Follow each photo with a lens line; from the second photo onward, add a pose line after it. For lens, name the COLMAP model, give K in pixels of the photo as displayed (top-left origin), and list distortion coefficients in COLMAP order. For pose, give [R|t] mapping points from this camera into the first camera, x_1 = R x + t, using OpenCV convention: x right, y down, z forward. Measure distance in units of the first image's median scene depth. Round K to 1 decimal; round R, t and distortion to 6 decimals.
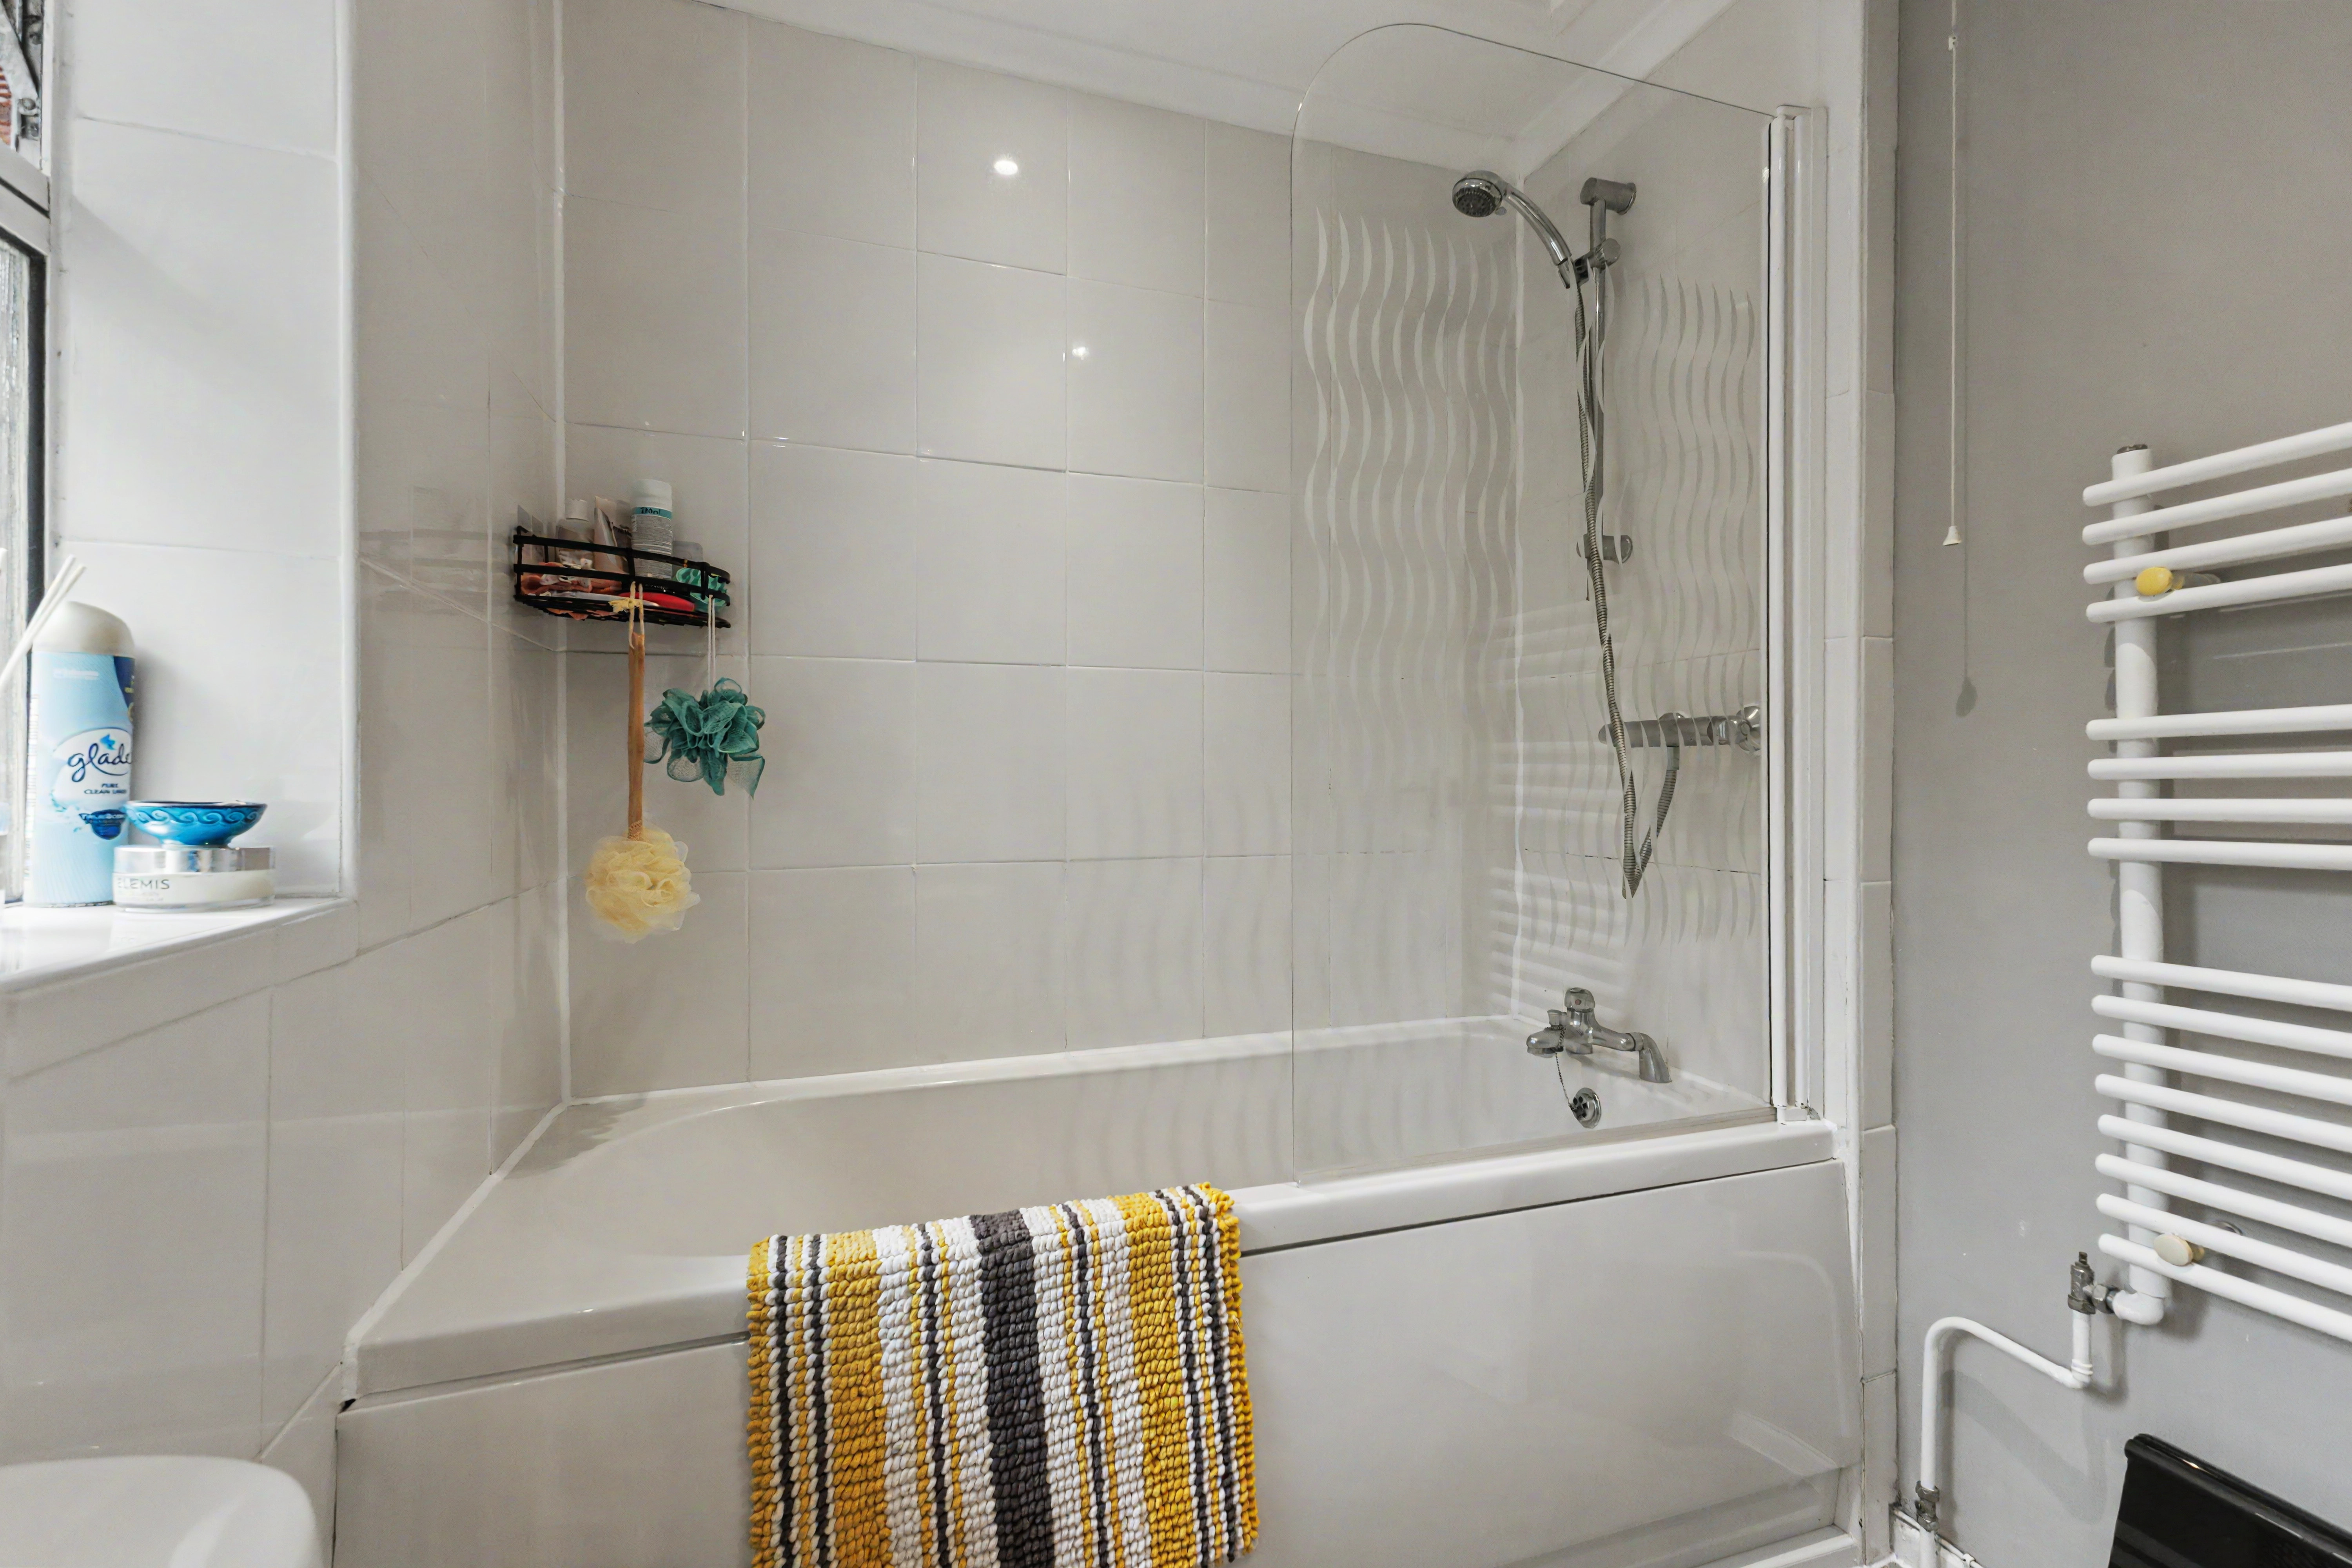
lens RADIAL K [[1017.3, 0, 1181.0], [0, 1017.3, 776.0], [0, 0, 1]] dist [0.013392, -0.000446]
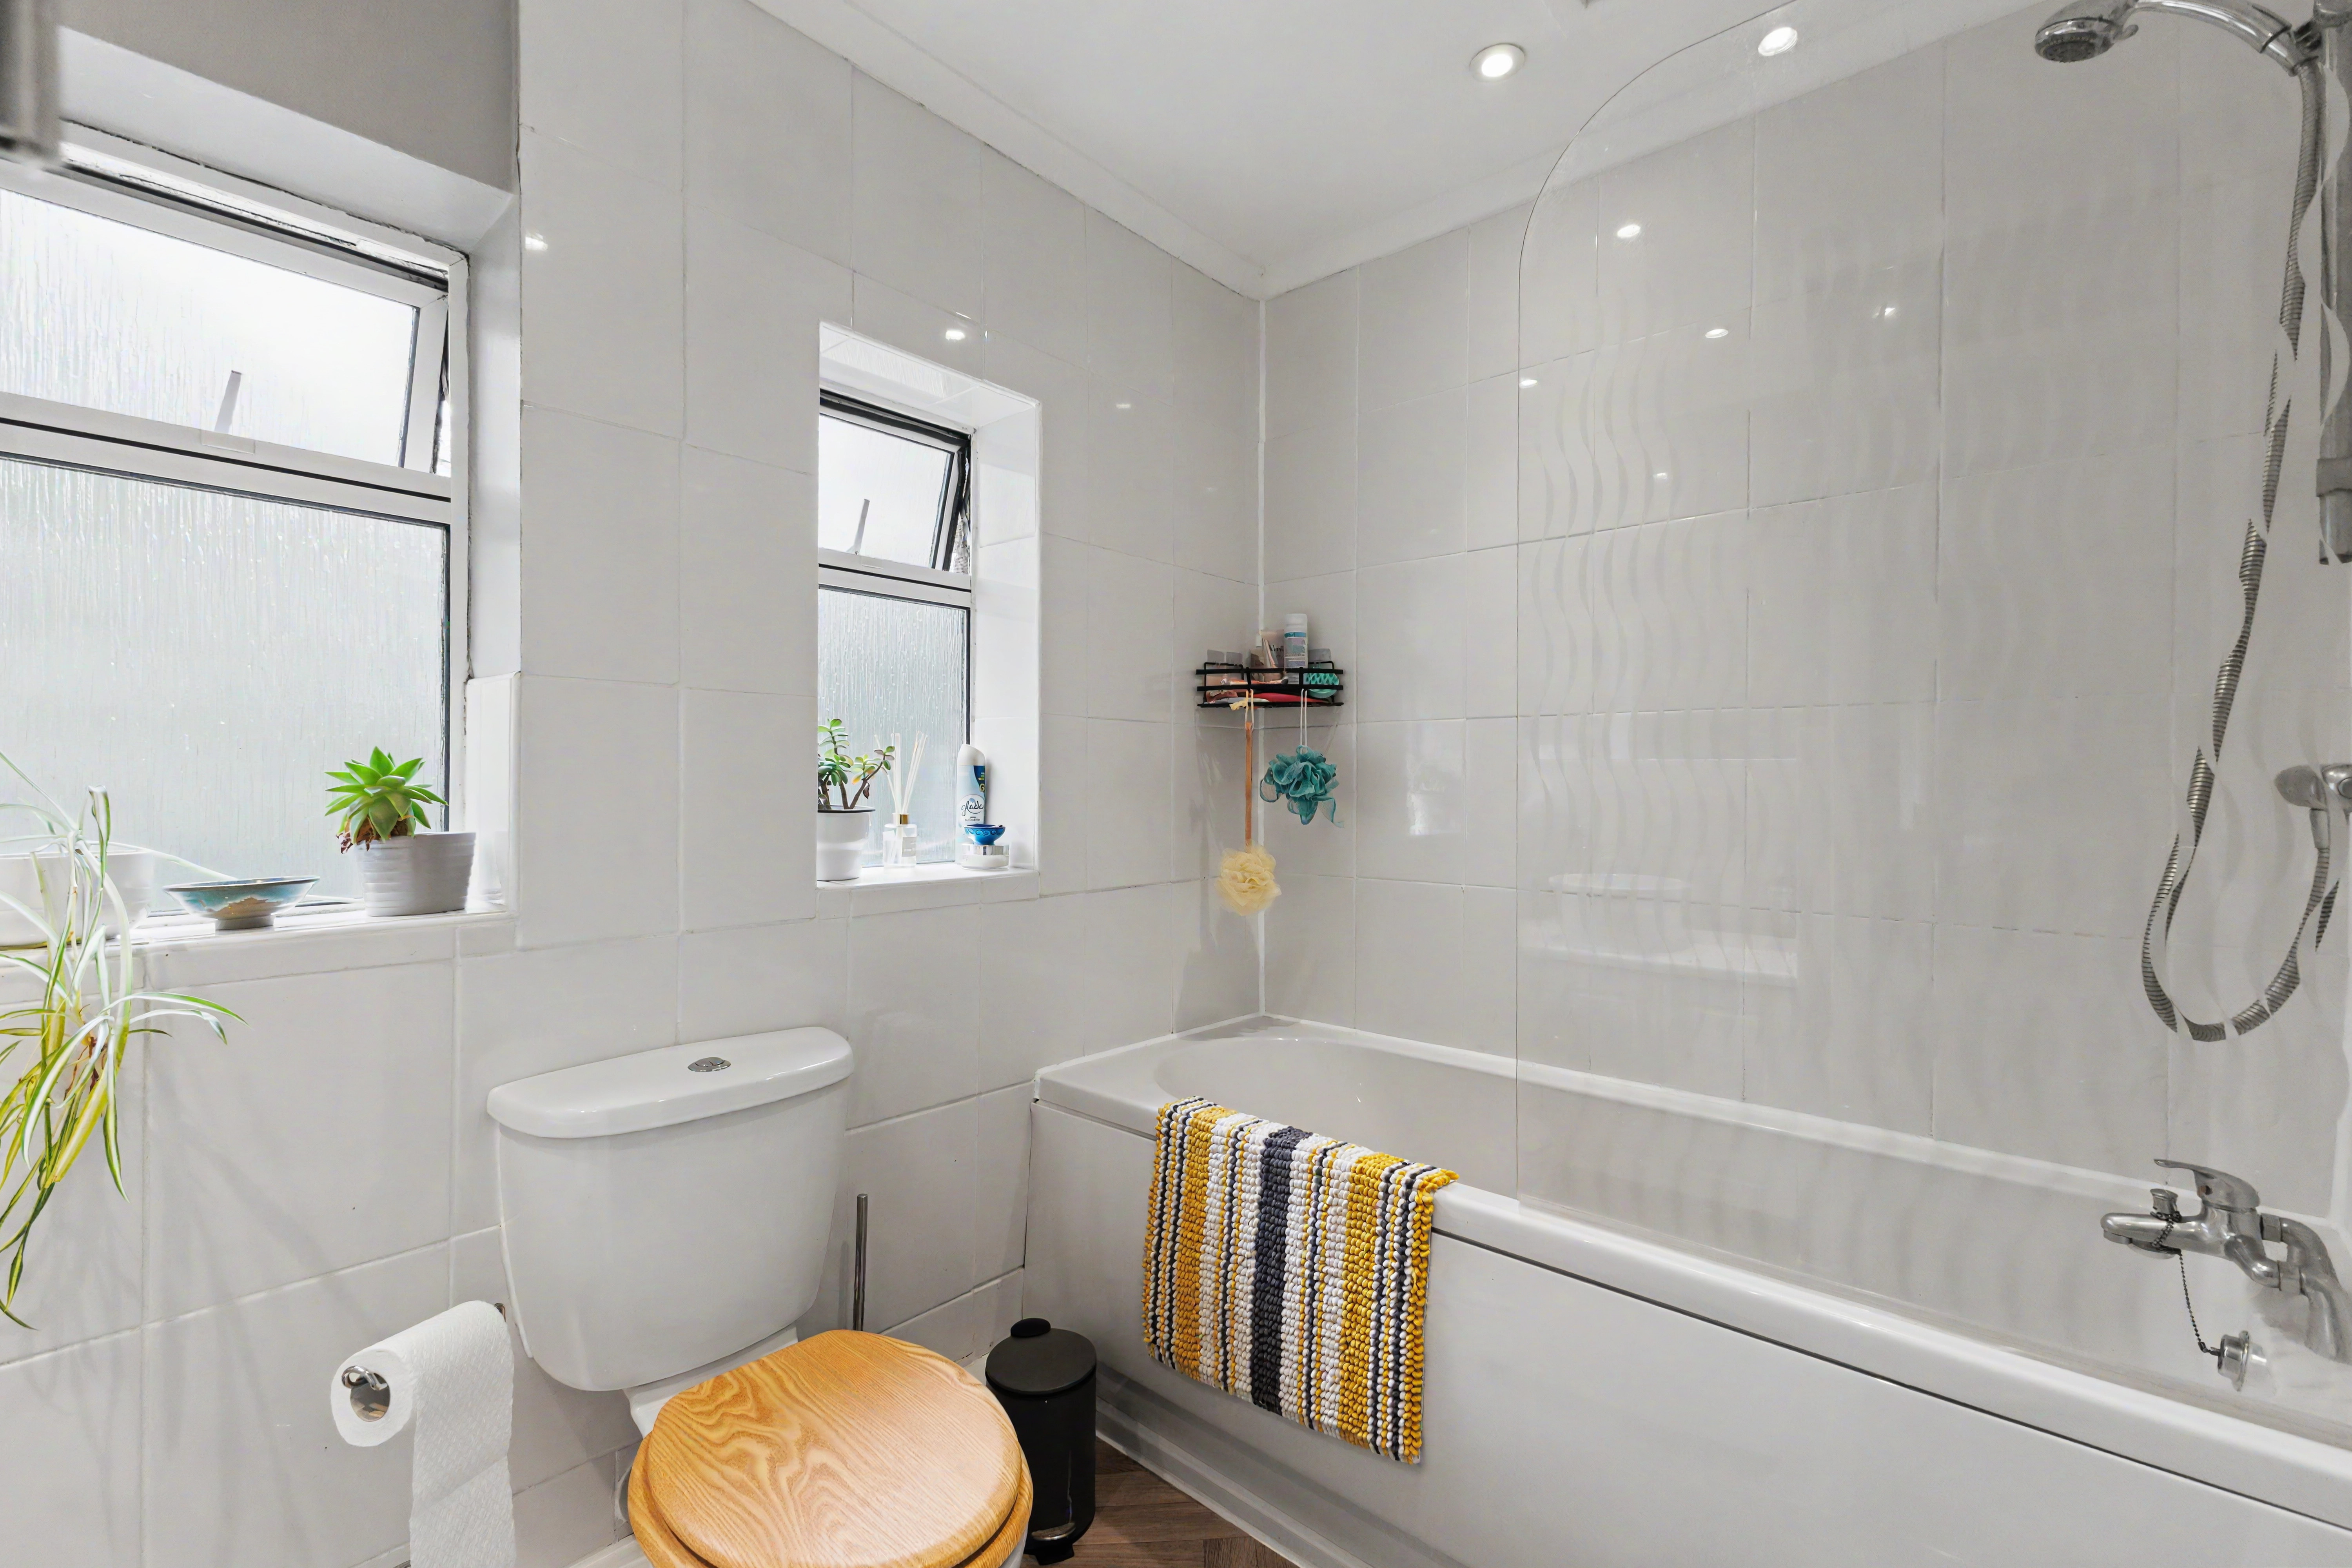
lens RADIAL K [[1017.3, 0, 1192.6], [0, 1017.3, 787.0], [0, 0, 1]] dist [0.013392, -0.000446]
pose [[0.506464, 0.011167, -0.862189, 0.993041], [-0.005253, 0.999938, 0.009866, -0.066230], [0.862245, -0.000468, 0.506491, 0.152365]]
